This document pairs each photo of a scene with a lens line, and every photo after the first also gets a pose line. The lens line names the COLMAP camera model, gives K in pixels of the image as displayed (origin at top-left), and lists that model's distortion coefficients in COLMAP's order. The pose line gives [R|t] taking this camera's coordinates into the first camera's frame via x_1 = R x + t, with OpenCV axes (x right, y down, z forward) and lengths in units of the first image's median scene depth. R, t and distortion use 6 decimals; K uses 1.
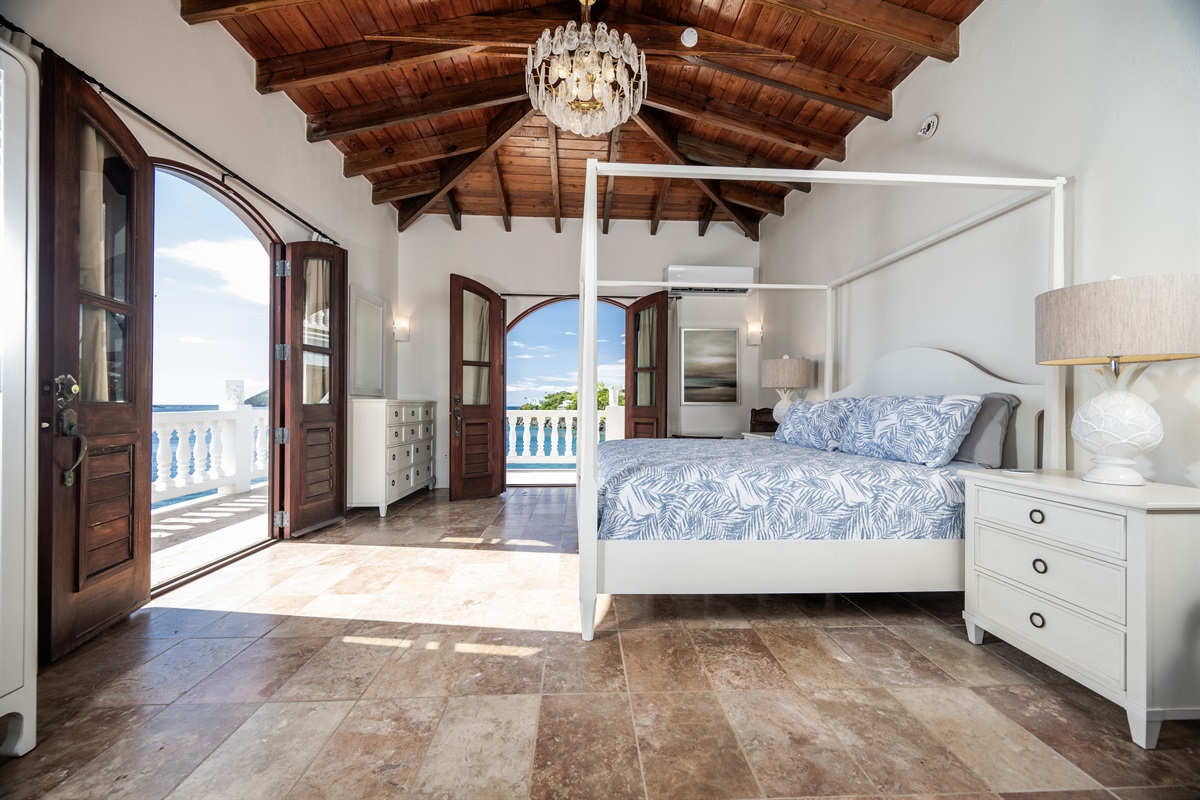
lens RADIAL K [[486.0, 0, 599.9], [0, 486.0, 401.5], [0, 0, 1]] dist [0.001561, -0.000052]
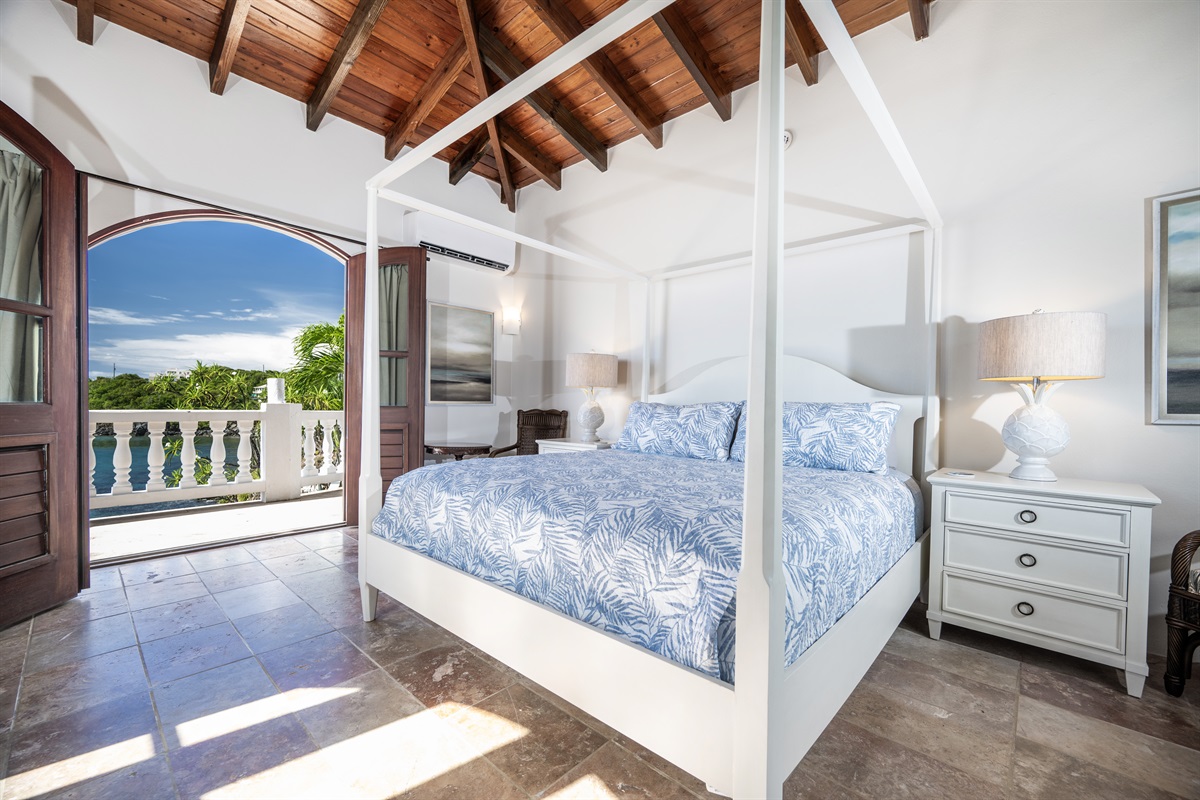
lens RADIAL K [[486.0, 0, 617.5], [0, 486.0, 419.7], [0, 0, 1]] dist [0.001561, -0.000052]
pose [[0.696090, -0.010113, 0.717883, -0.173611], [-0.020724, 0.999201, 0.034170, -0.001010], [-0.717655, -0.038662, 0.695325, 0.289086]]
